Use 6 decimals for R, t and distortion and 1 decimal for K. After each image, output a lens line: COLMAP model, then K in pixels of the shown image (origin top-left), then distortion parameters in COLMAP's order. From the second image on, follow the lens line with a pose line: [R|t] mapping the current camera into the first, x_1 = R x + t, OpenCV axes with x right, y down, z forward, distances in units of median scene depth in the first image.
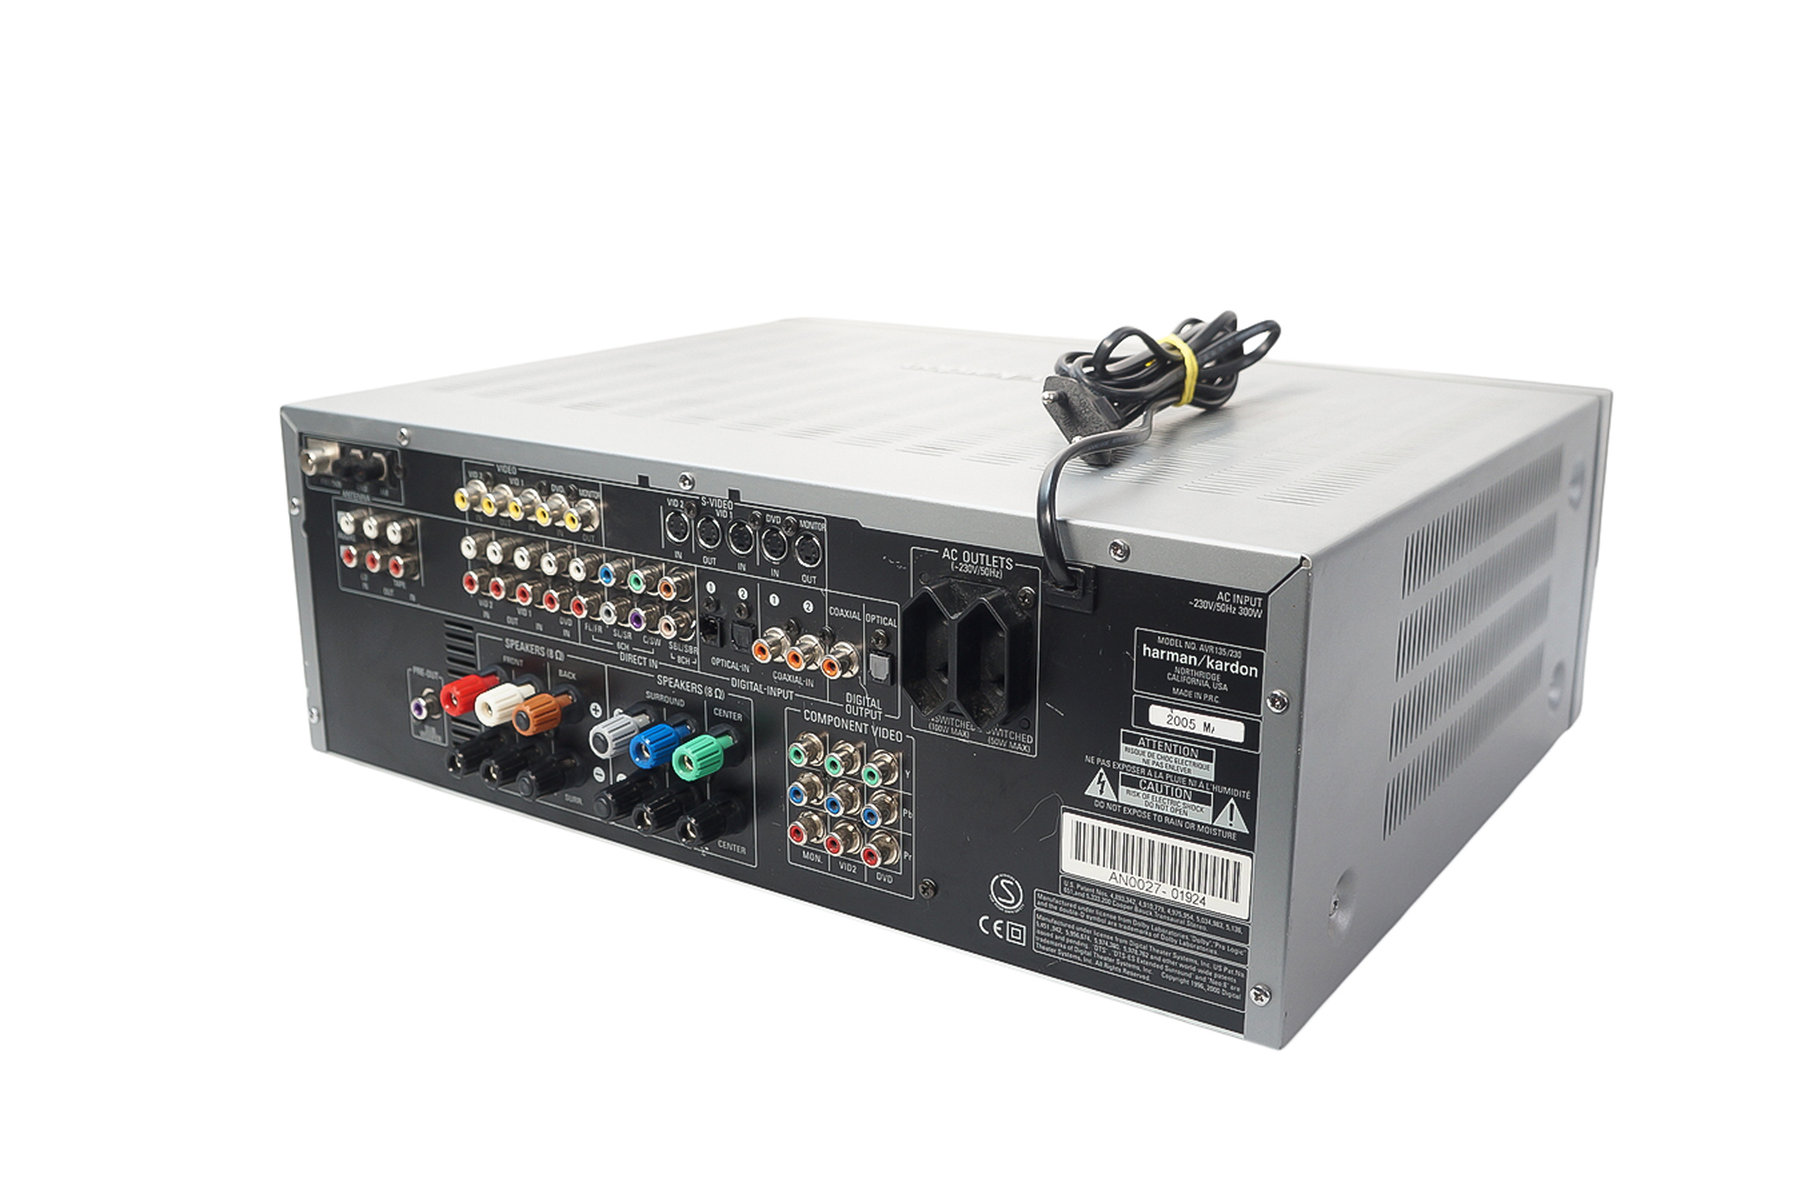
lens RADIAL K [[1797.9, 0, 900.0], [0, 1797.9, 597.0], [0, 0, 1]] dist [-0.055389, 0.037593]
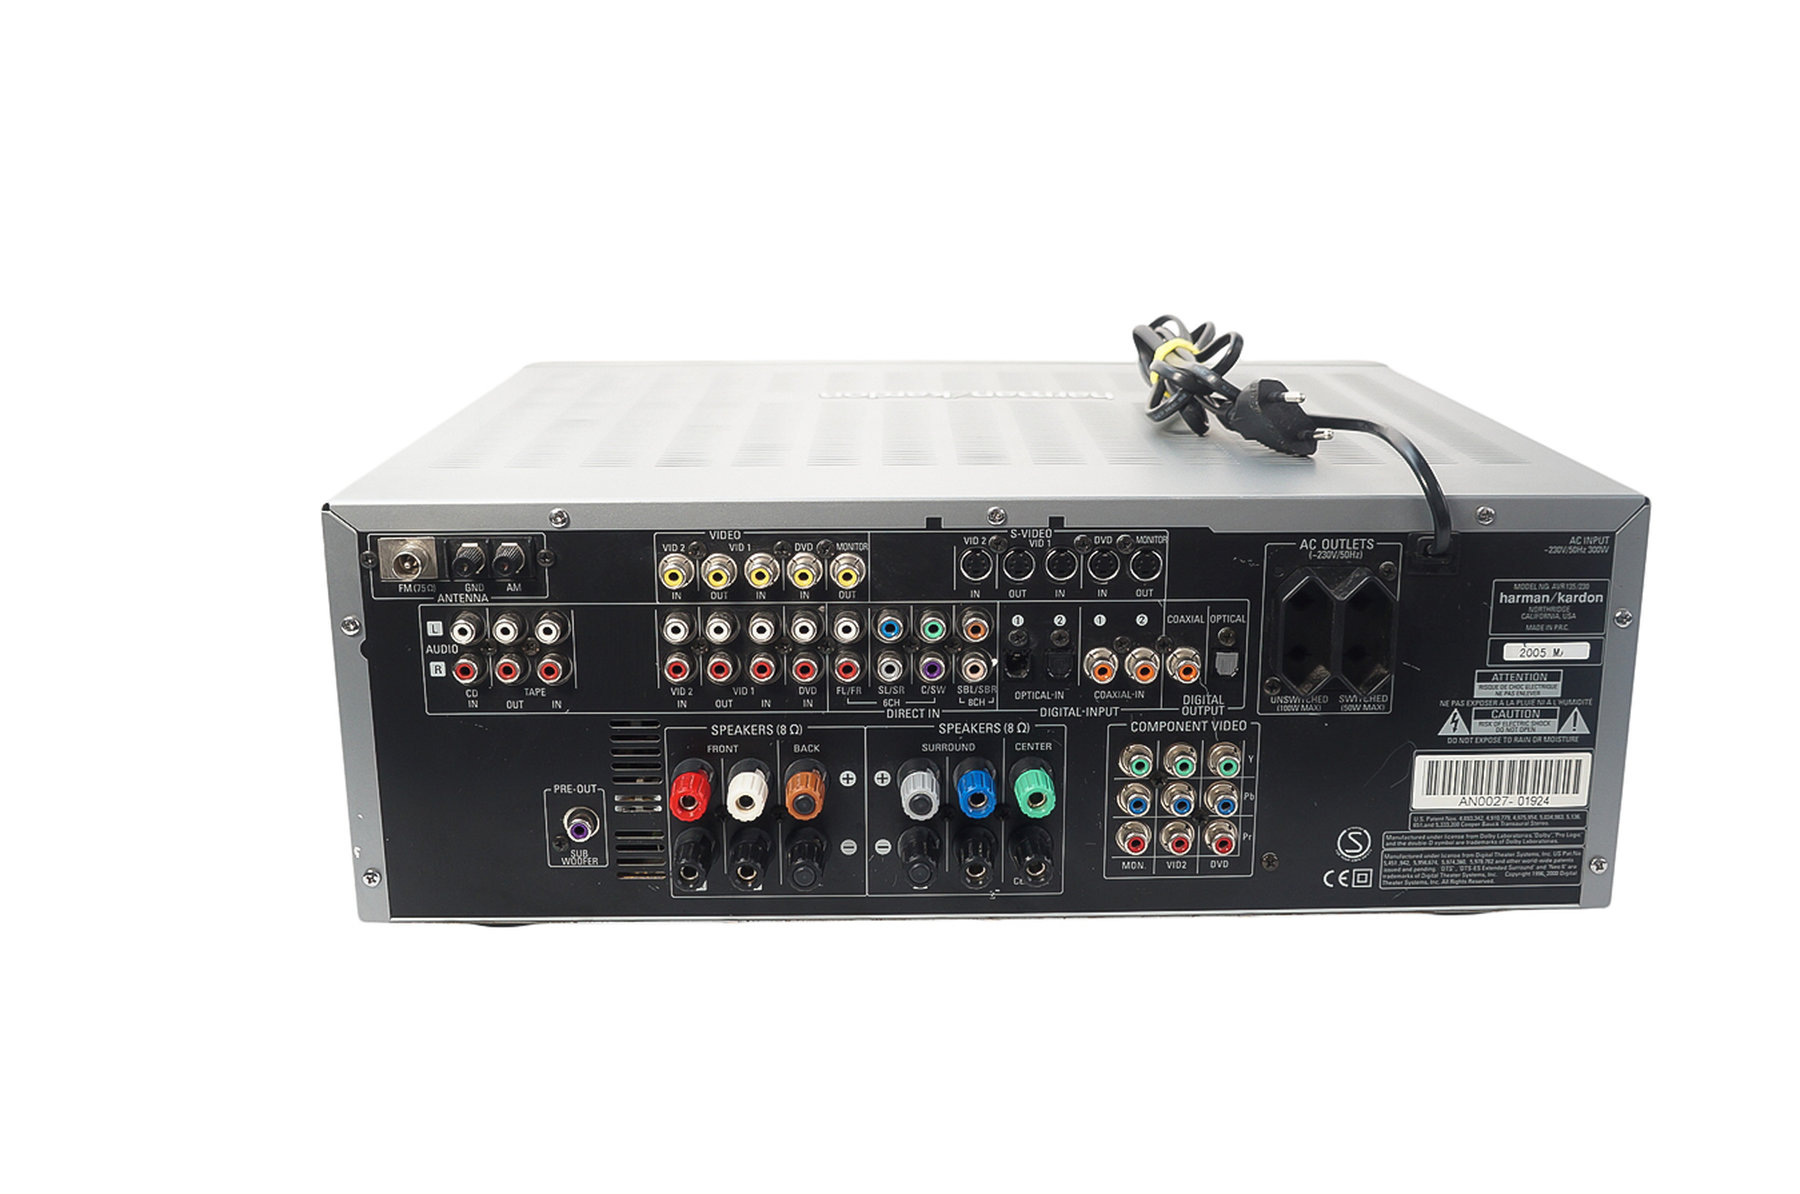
lens RADIAL K [[1797.9, 0, 900.0], [0, 1797.9, 597.0], [0, 0, 1]] dist [-0.055389, 0.037593]
pose [[0.805760, -0.150143, 0.572894, -0.775461], [0.158716, 0.986691, 0.035362, -0.068087], [-0.570579, 0.062434, 0.818866, 0.249879]]
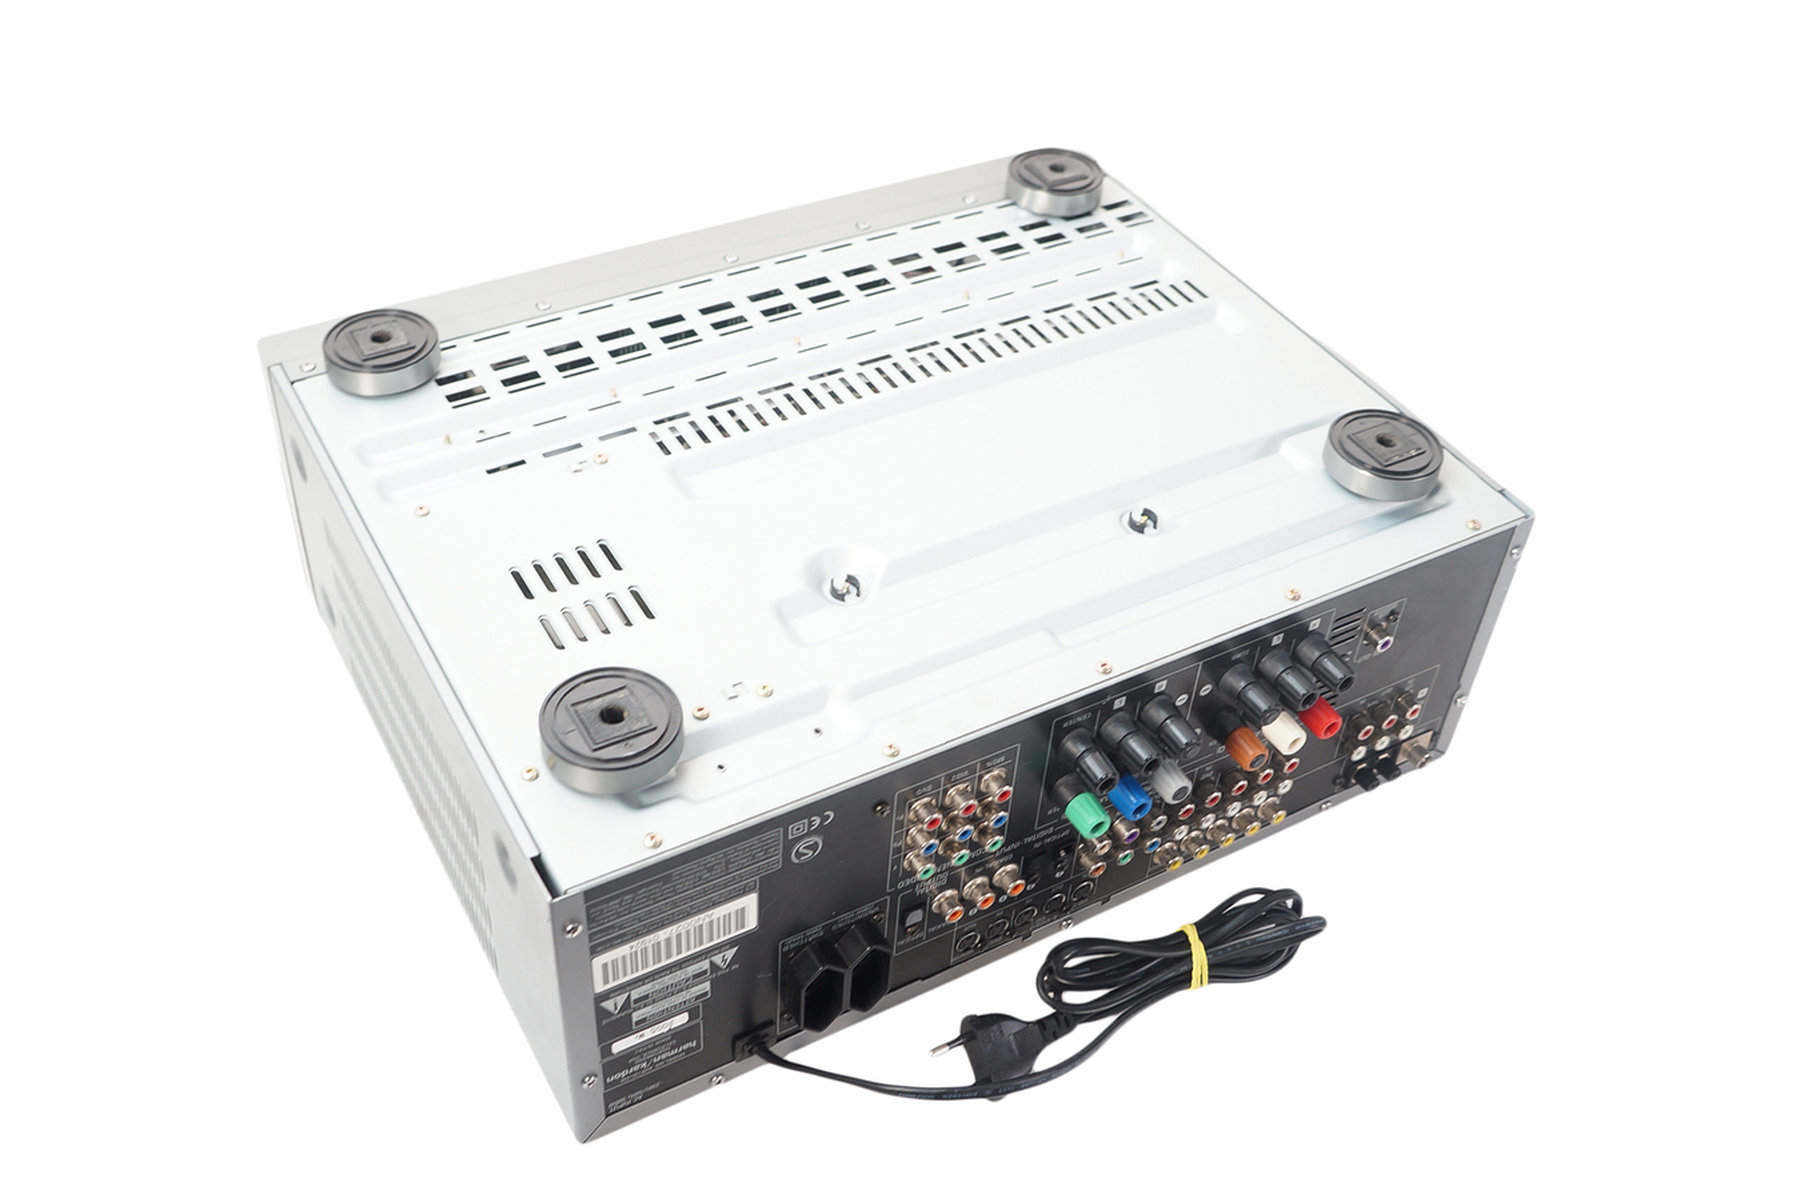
lens RADIAL K [[1797.9, 0, 900.0], [0, 1797.9, 597.0], [0, 0, 1]] dist [-0.055389, 0.037593]
pose [[-0.995092, -0.097327, 0.017892, -0.002325], [0.037295, -0.536318, -0.843192, 1.187391], [0.091661, -0.838386, 0.537315, 0.543053]]
